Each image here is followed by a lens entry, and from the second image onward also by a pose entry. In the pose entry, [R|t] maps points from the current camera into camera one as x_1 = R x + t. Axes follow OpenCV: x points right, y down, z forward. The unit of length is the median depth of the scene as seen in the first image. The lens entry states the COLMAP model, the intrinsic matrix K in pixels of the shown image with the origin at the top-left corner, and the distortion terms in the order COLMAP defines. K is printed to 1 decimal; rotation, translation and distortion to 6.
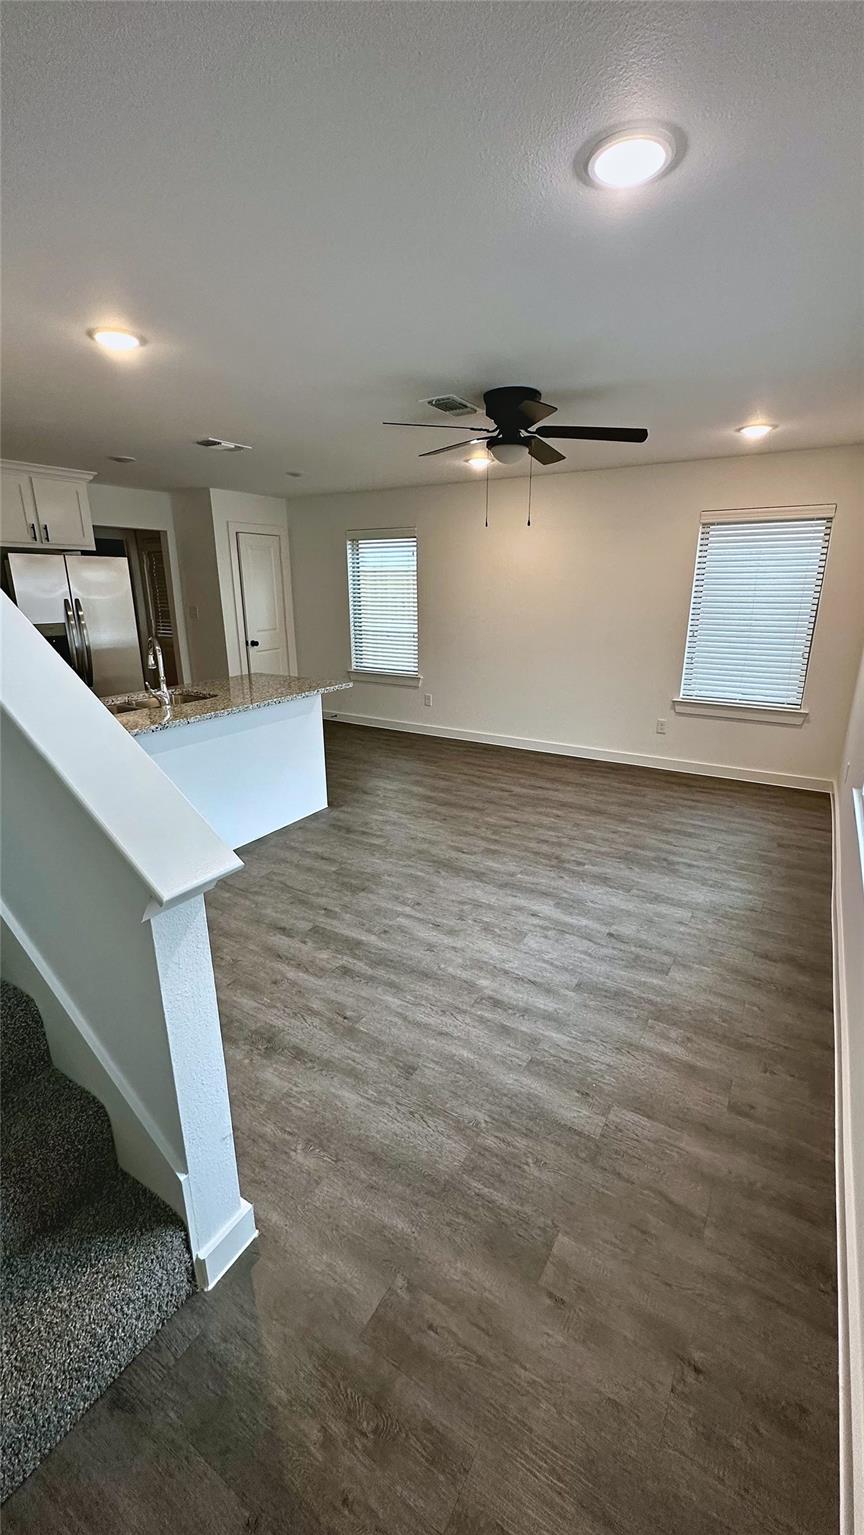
lens RADIAL K [[611.2, 0, 425.6], [0, 611.2, 763.5], [0, 0, 1]] dist [0.000496, 0.001335]
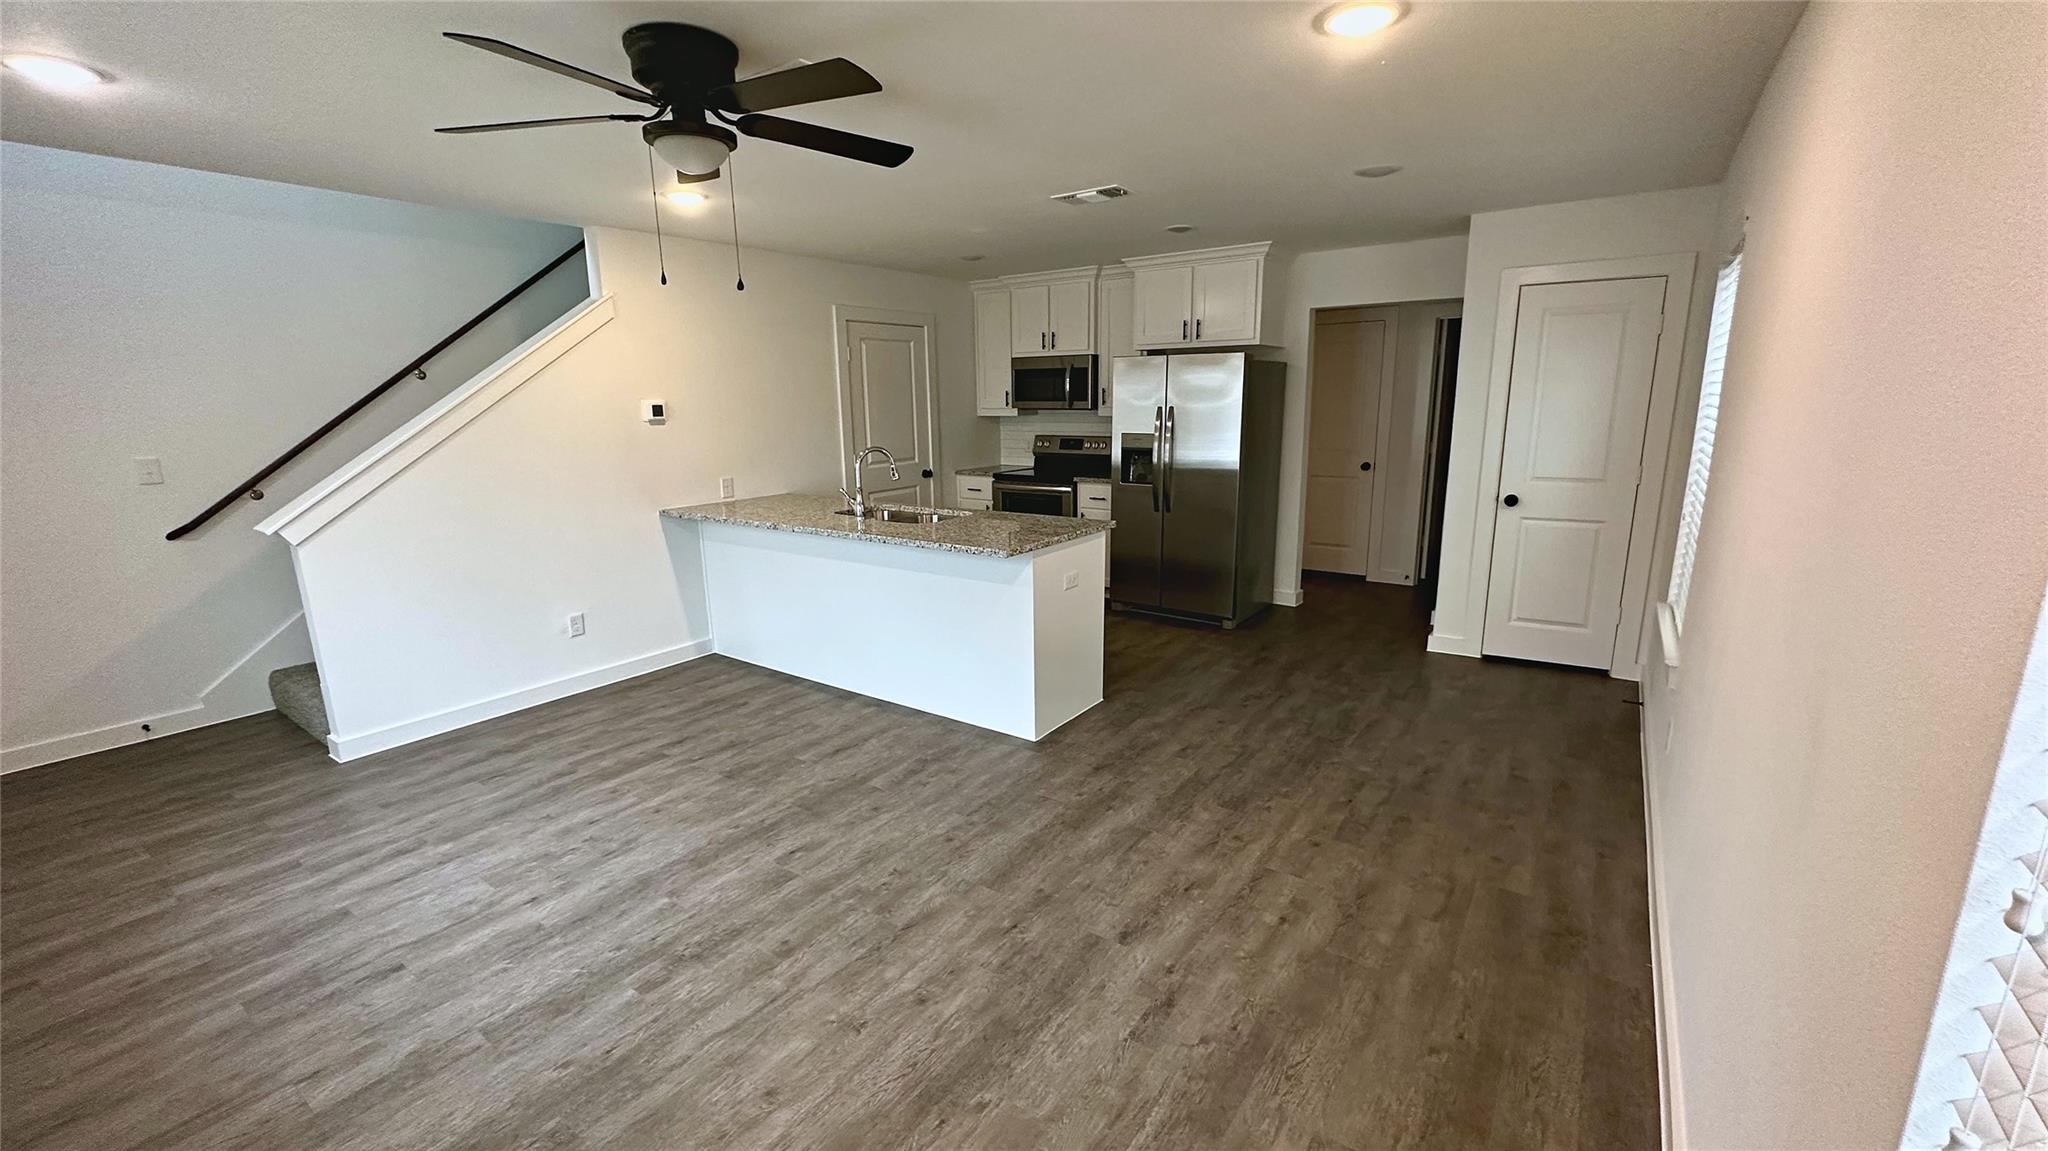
lens RADIAL K [[815.4, 0, 1015.7], [0, 815.4, 565.3], [0, 0, 1]] dist [0.000496, 0.001335]
pose [[-0.059747, 0.208487, -0.976198, 0.648872], [-0.268296, 0.938606, 0.216879, -0.288920], [0.961482, 0.274868, -0.000143, 0.988314]]
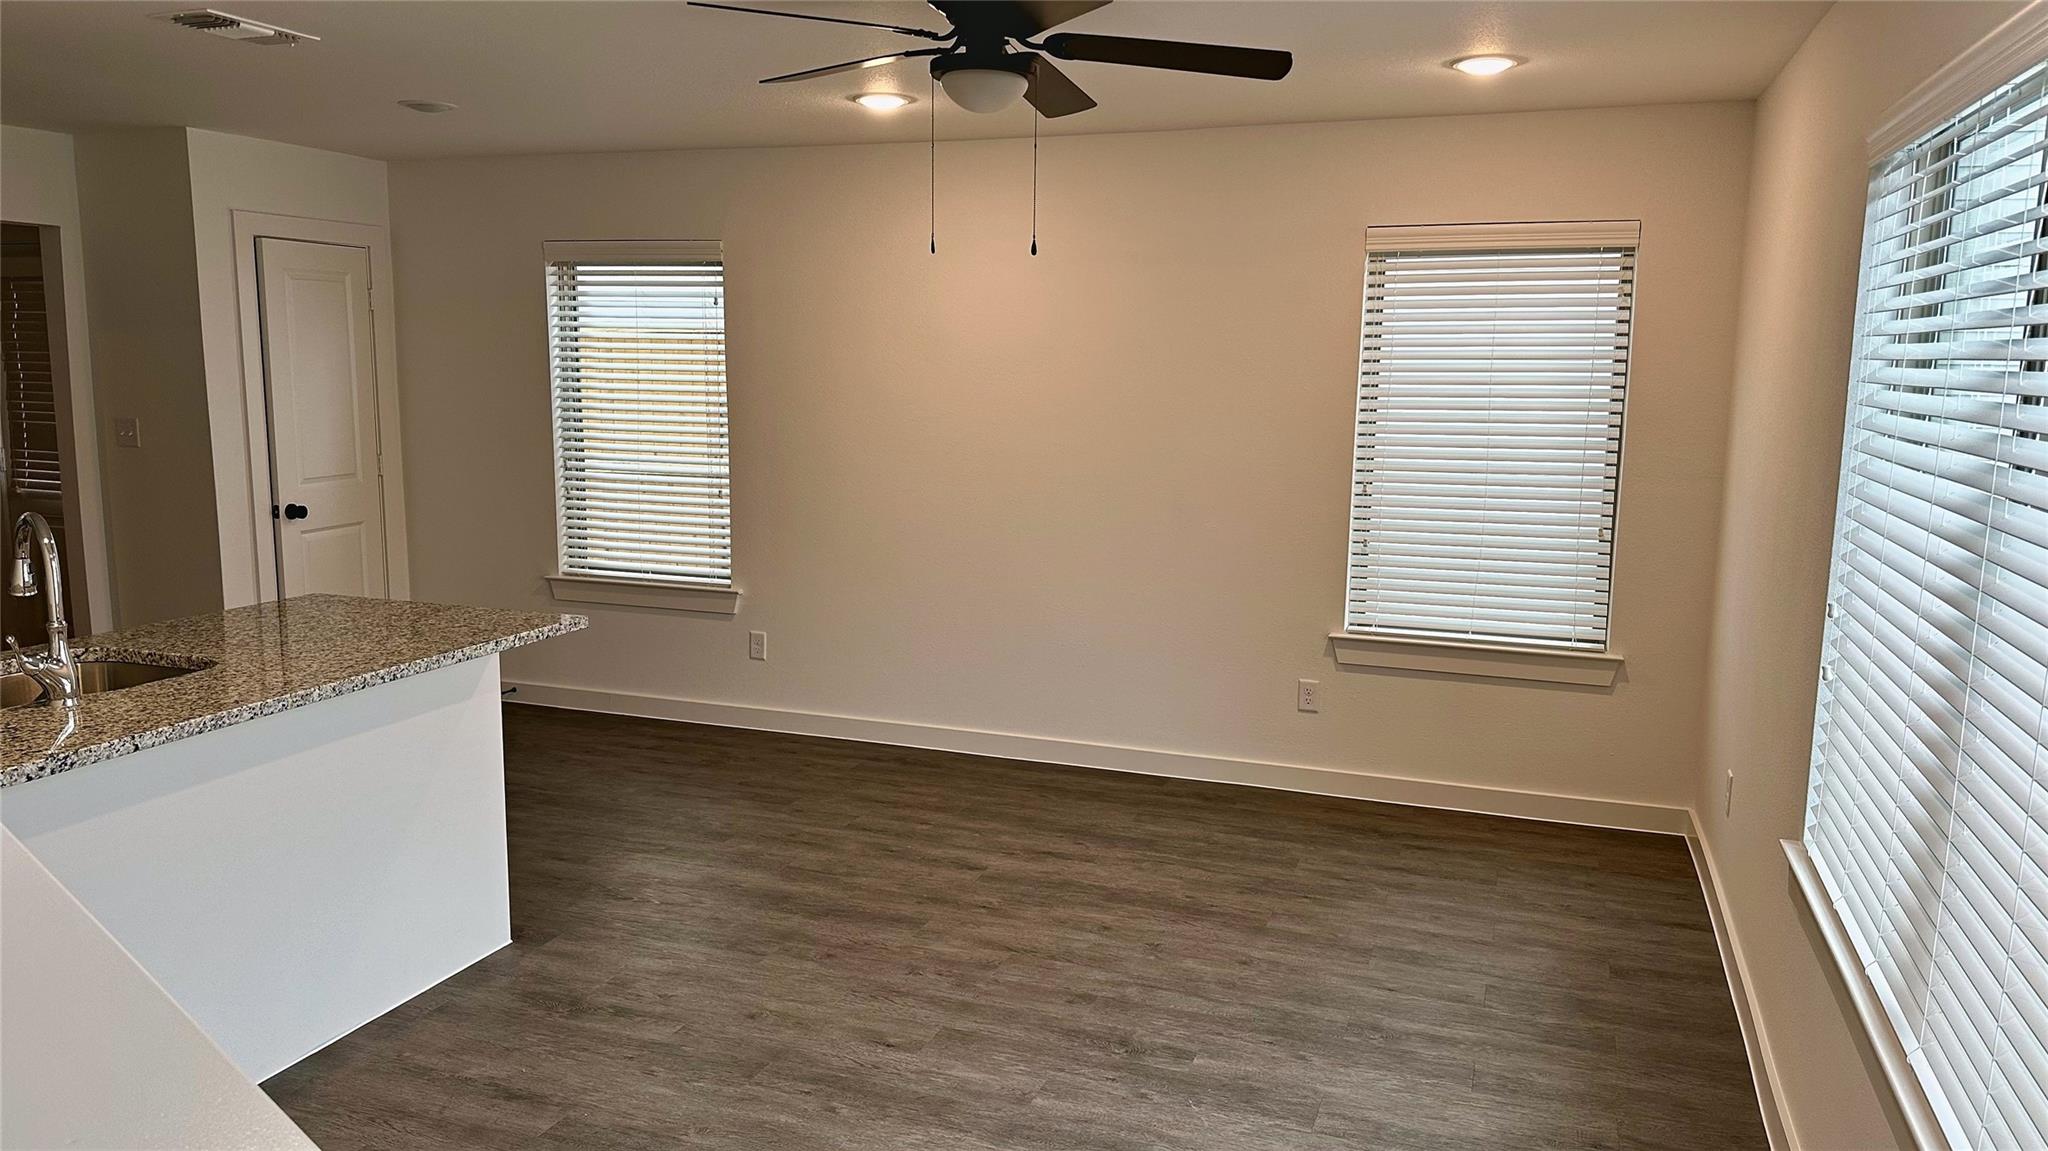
lens RADIAL K [[1430.6, 0, 994.6], [0, 1430.6, 566.0], [0, 0, 1]] dist [0.060024, -0.072605]
pose [[0.980252, -0.014332, 0.197235, -0.042925], [0.042751, 0.989143, -0.140598, -0.022153], [-0.193078, 0.146254, 0.970222, 0.044467]]
